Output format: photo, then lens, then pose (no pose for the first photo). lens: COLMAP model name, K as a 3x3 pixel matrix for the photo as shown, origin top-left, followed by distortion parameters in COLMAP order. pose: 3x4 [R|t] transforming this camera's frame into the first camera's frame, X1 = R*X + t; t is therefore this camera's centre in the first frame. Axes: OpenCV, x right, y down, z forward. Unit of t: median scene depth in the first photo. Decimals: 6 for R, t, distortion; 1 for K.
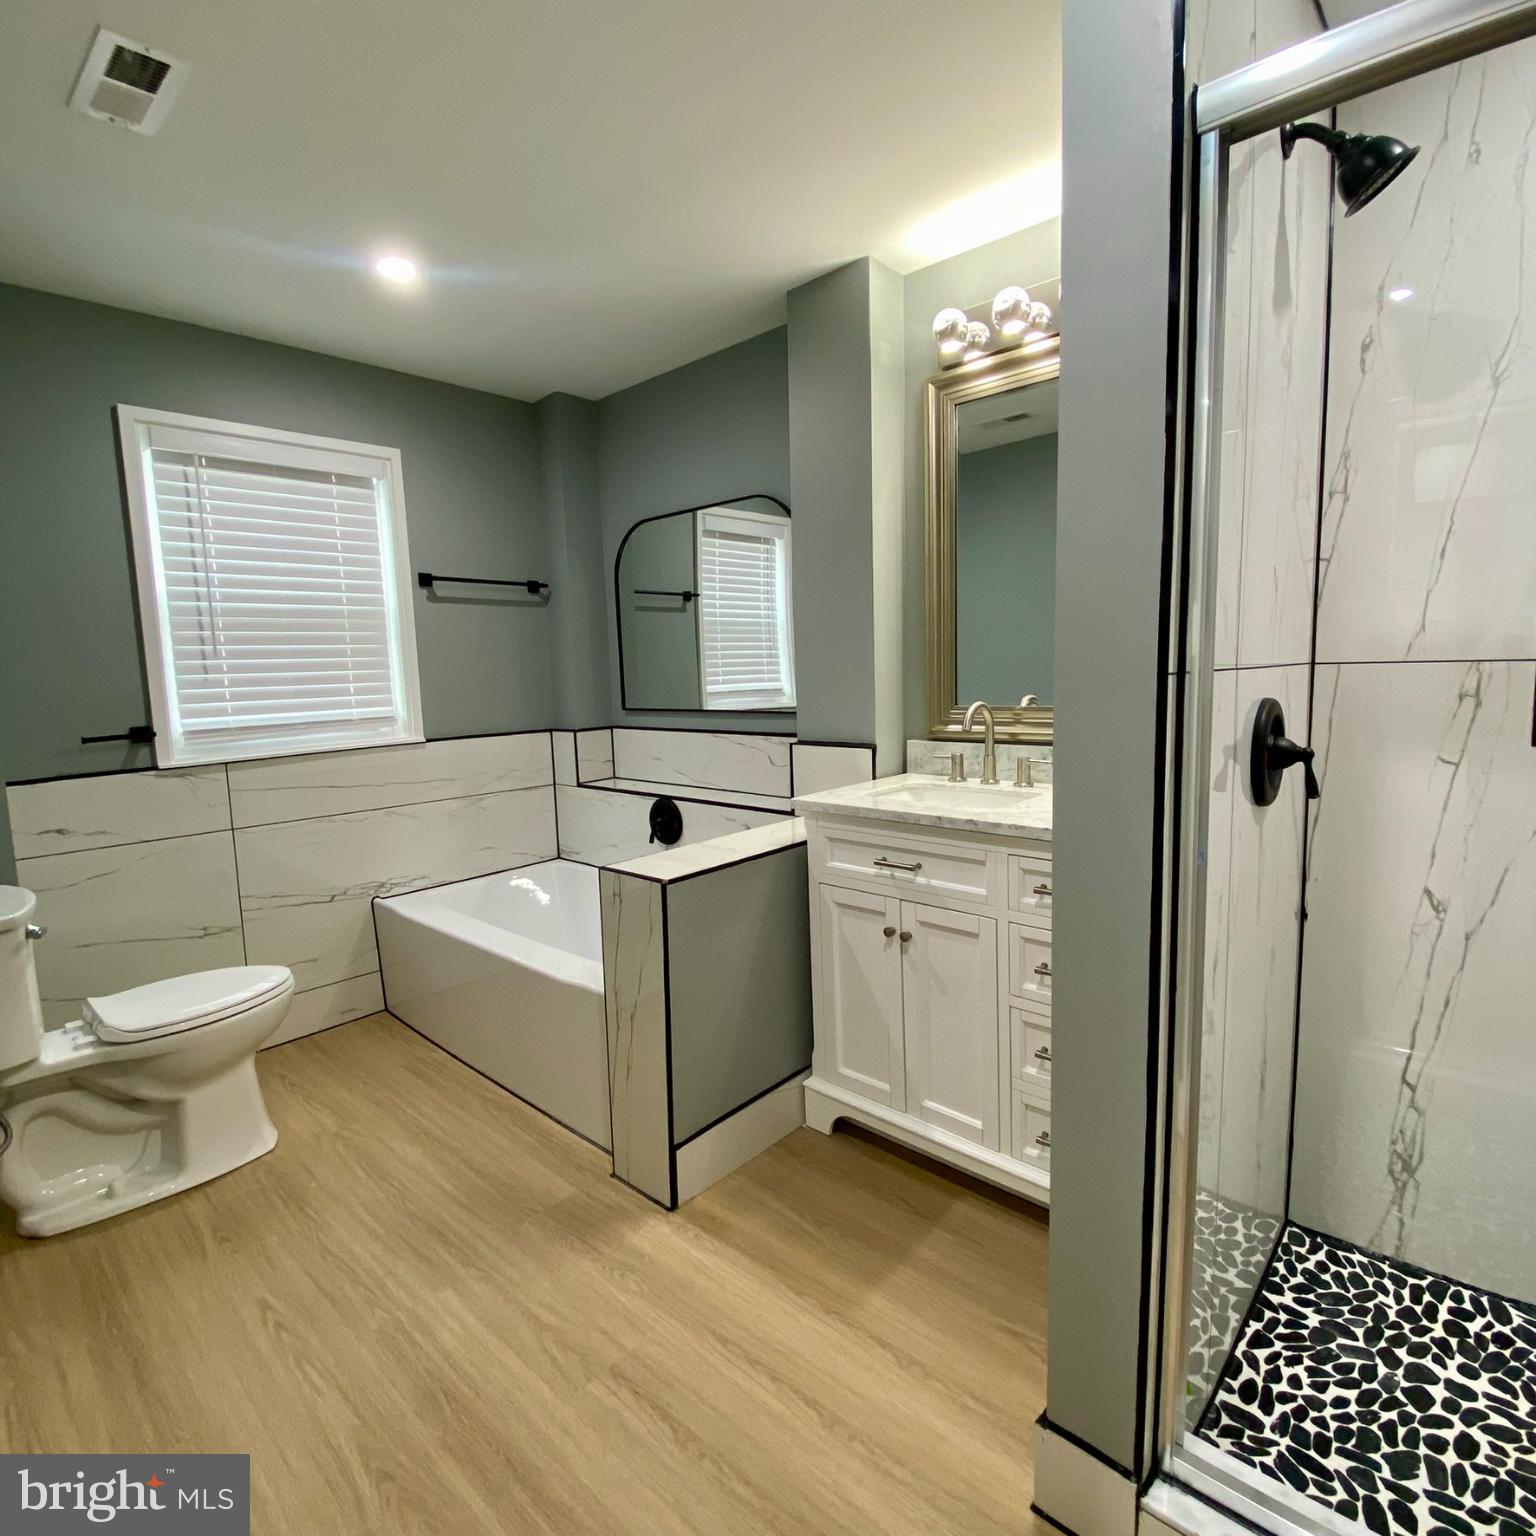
lens RADIAL K [[835.1, 0, 762.5], [0, 835.1, 760.1], [0, 0, 1]] dist [0.022492, -0.022417]
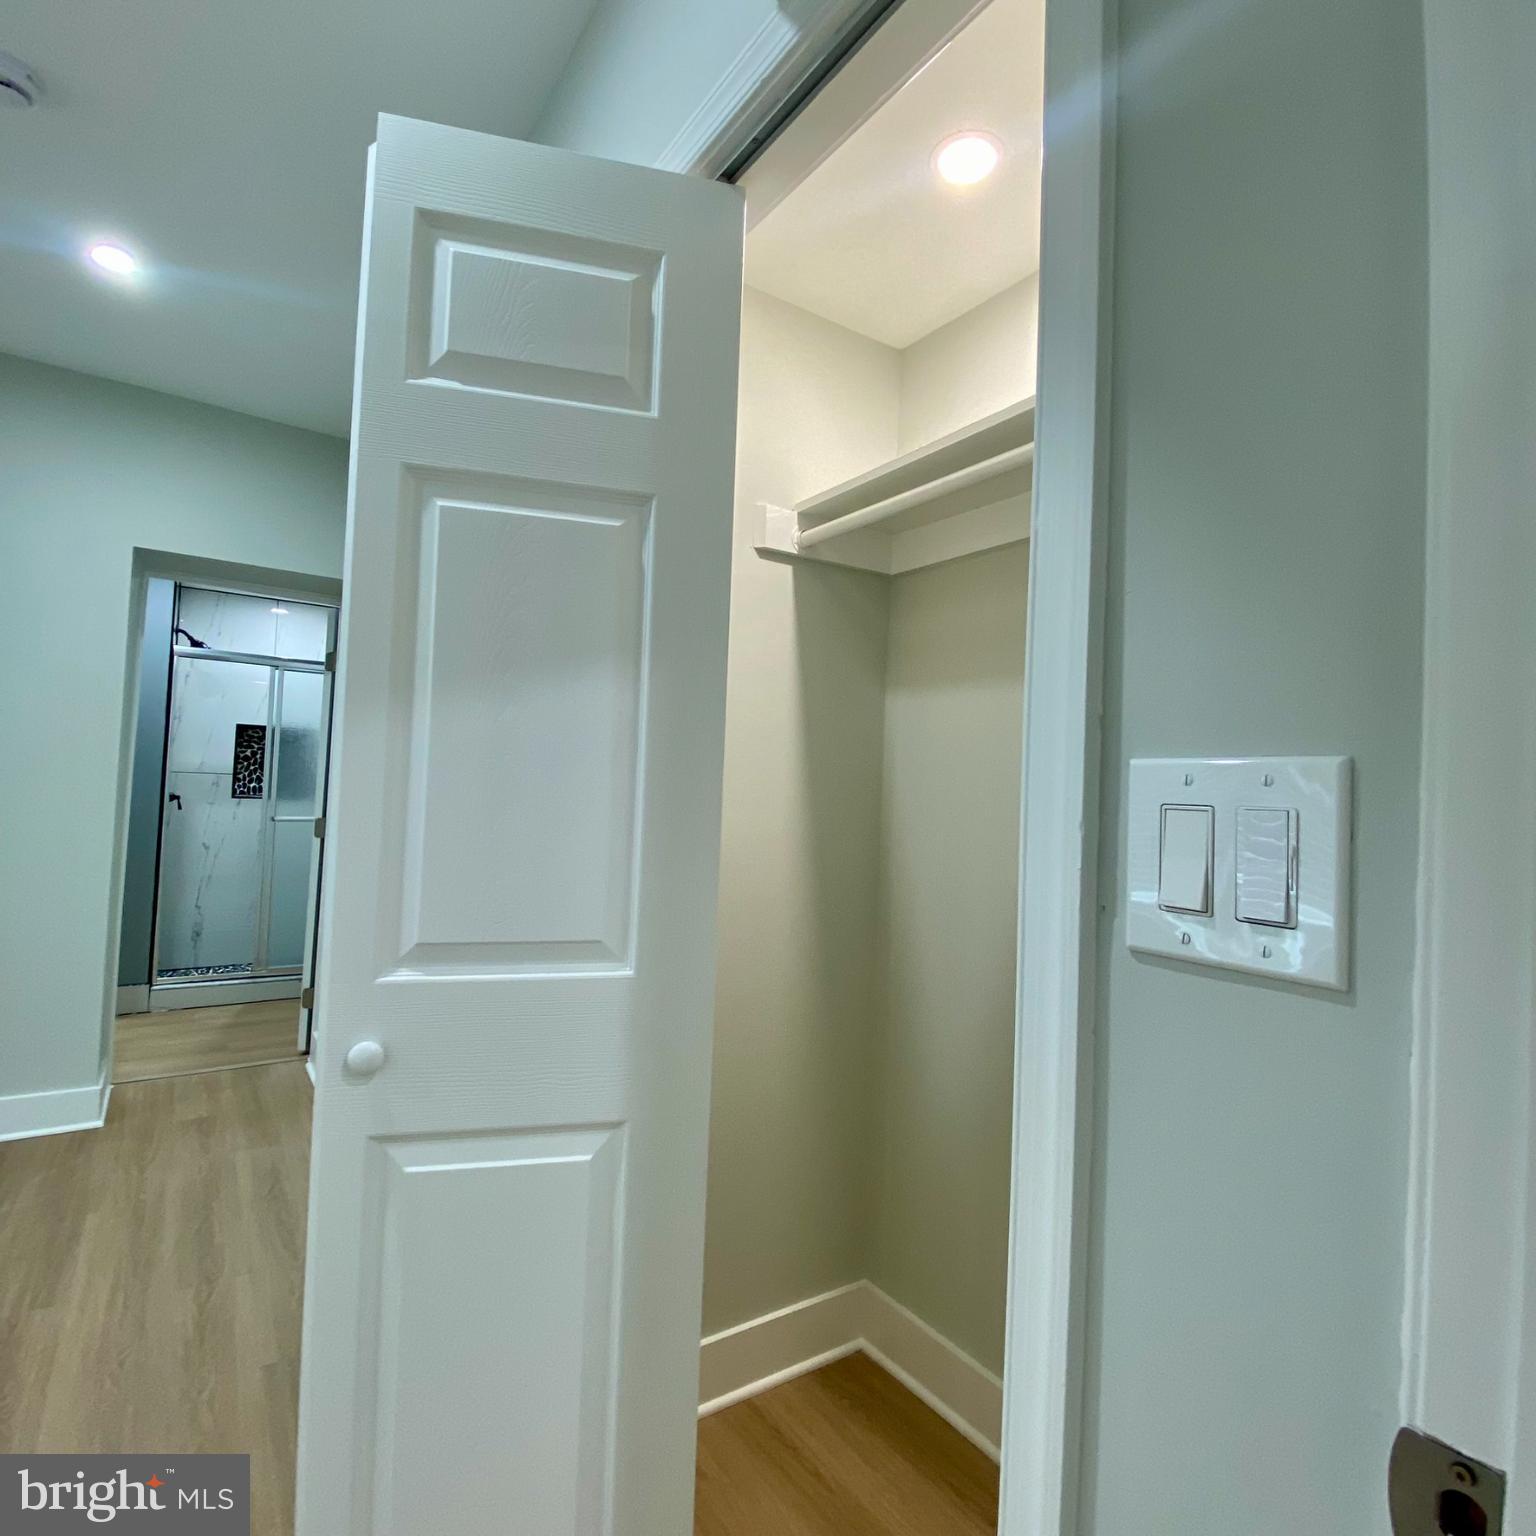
lens RADIAL K [[835.1, 0, 754.2], [0, 835.1, 761.3], [0, 0, 1]] dist [0.022492, -0.022417]
pose [[0.240163, 0.068310, 0.968326, -1.641667], [0.058849, 0.994662, -0.084763, 0.212245], [-0.968947, 0.077342, 0.234861, -1.628939]]
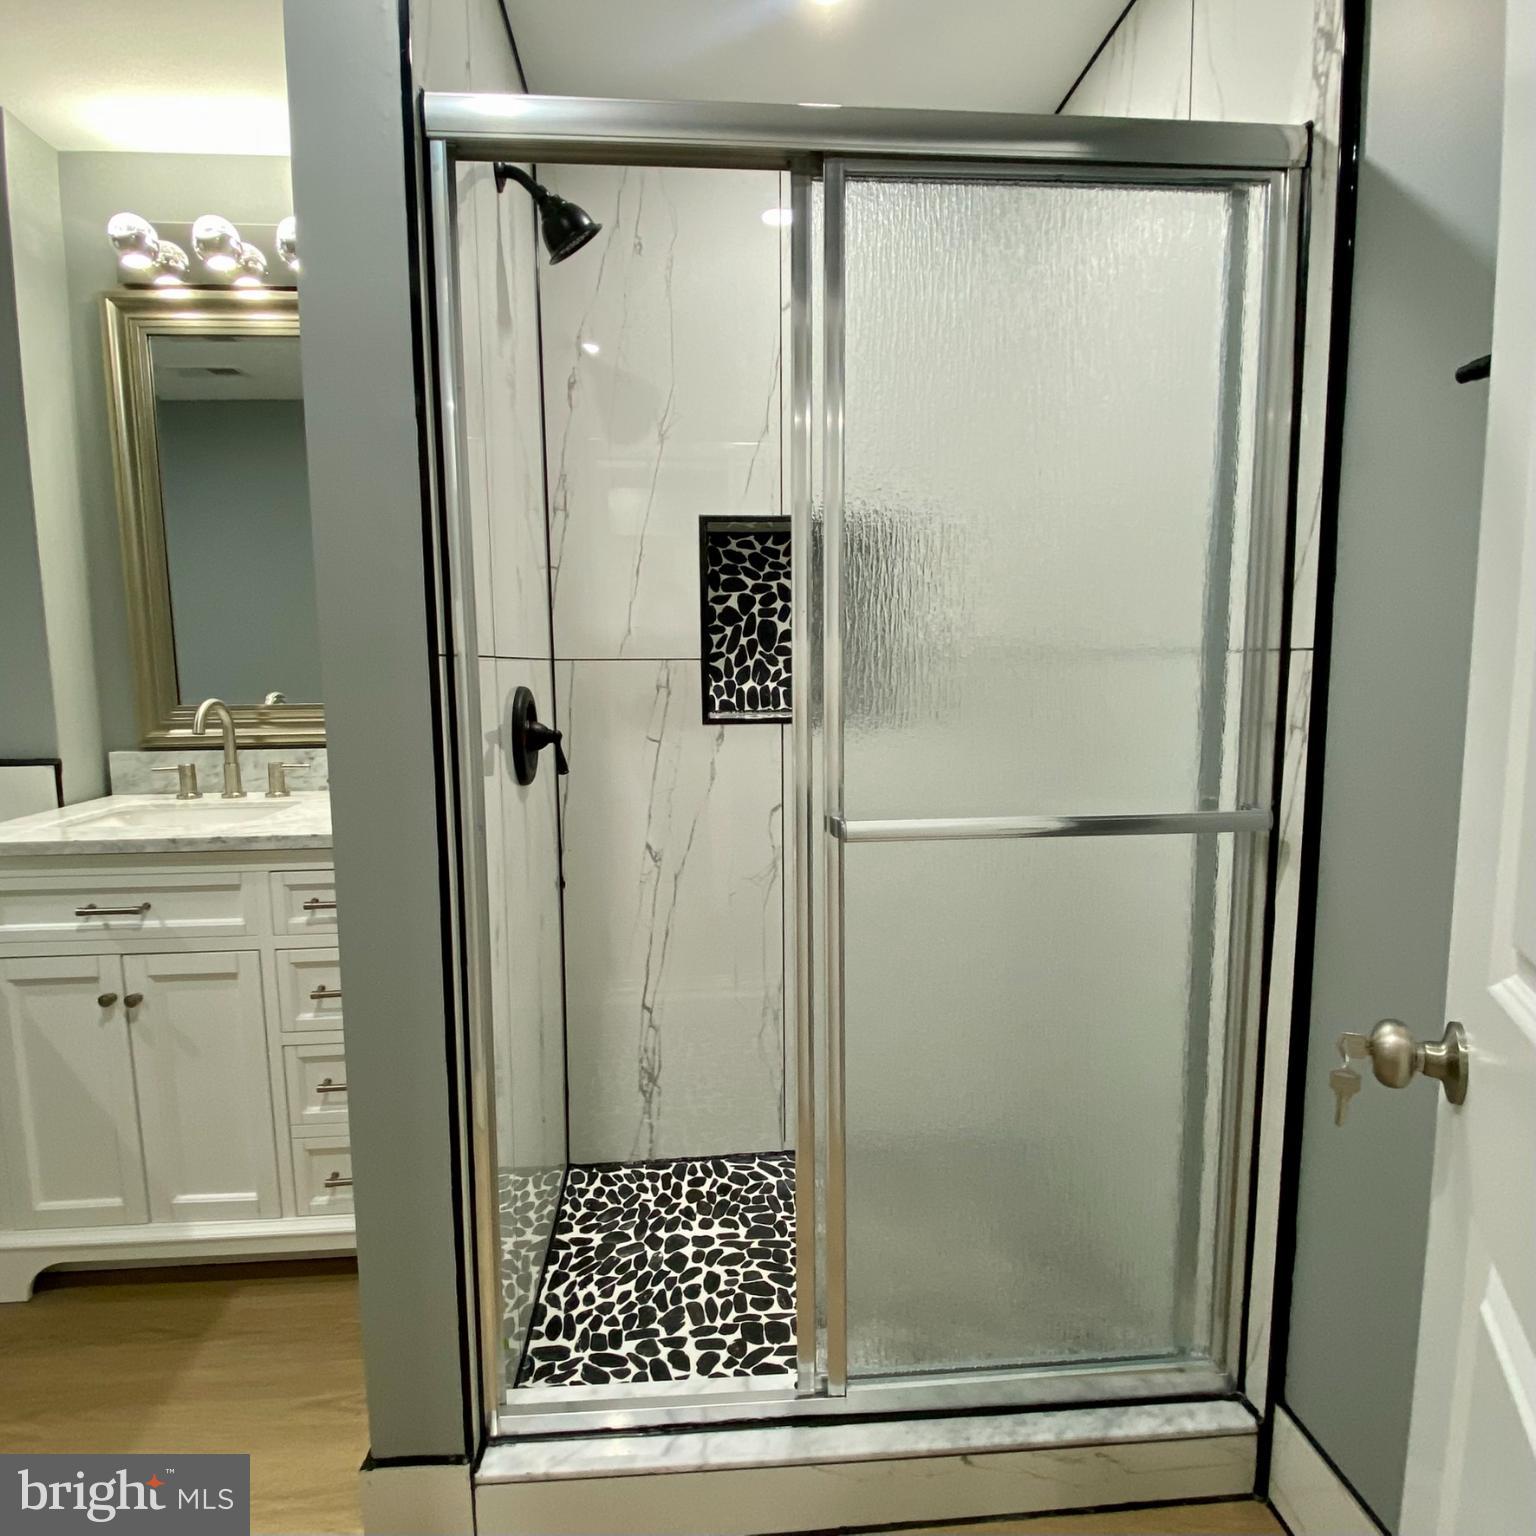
lens RADIAL K [[900.7, 0, 774.6], [0, 900.7, 767.5], [0, 0, 1]] dist [-0.007036, -0.005105]
pose [[0.677230, -0.064613, 0.732929, -0.027547], [0.068601, 0.997342, 0.024534, 0.017848], [-0.732566, 0.033665, 0.679863, -0.022530]]
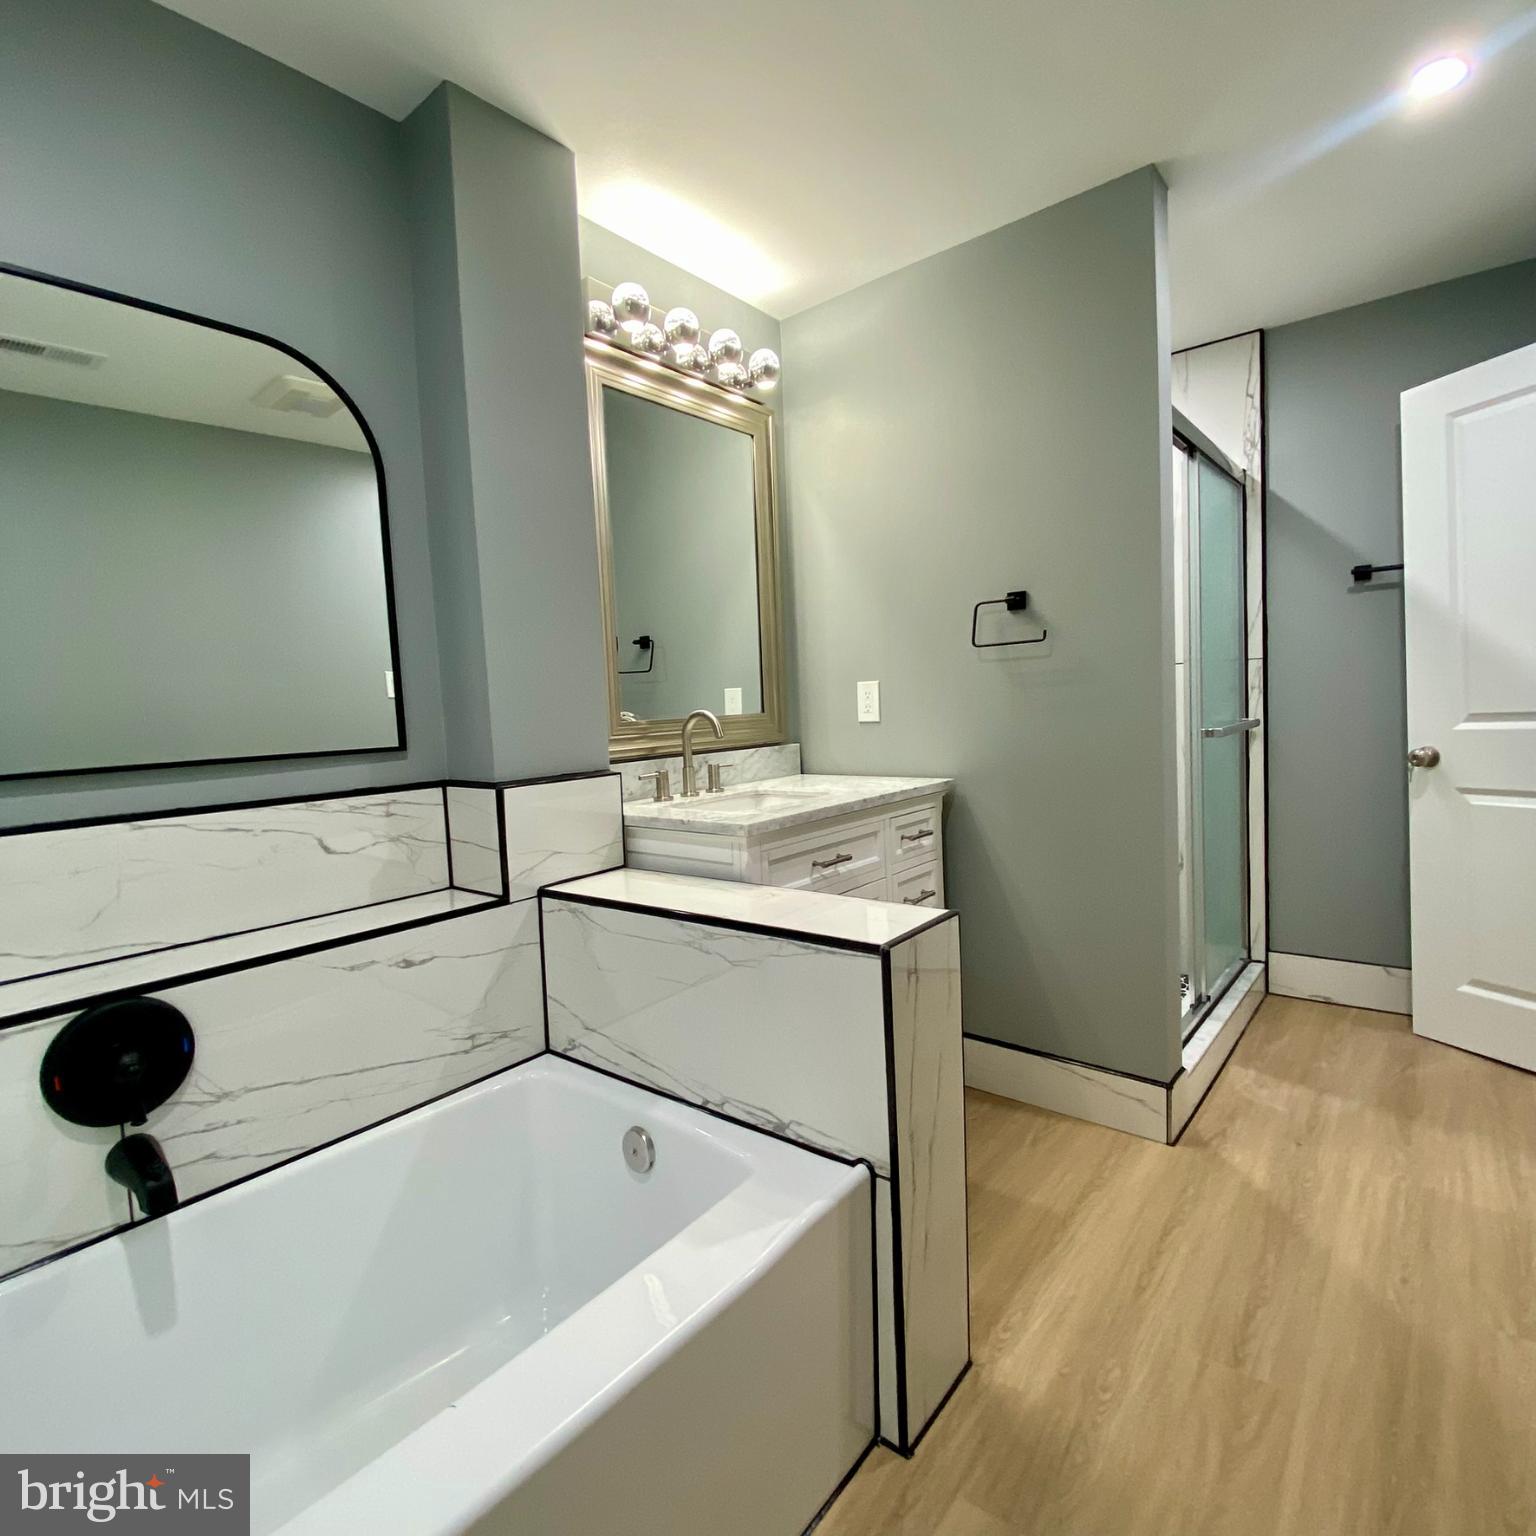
lens RADIAL K [[835.1, 0, 761.9], [0, 835.1, 760.7], [0, 0, 1]] dist [0.022492, -0.022417]
pose [[-0.059596, -0.036001, 0.997573, -0.914602], [0.165965, 0.985083, 0.045465, -0.056213], [-0.984329, 0.168271, -0.052732, 1.264304]]
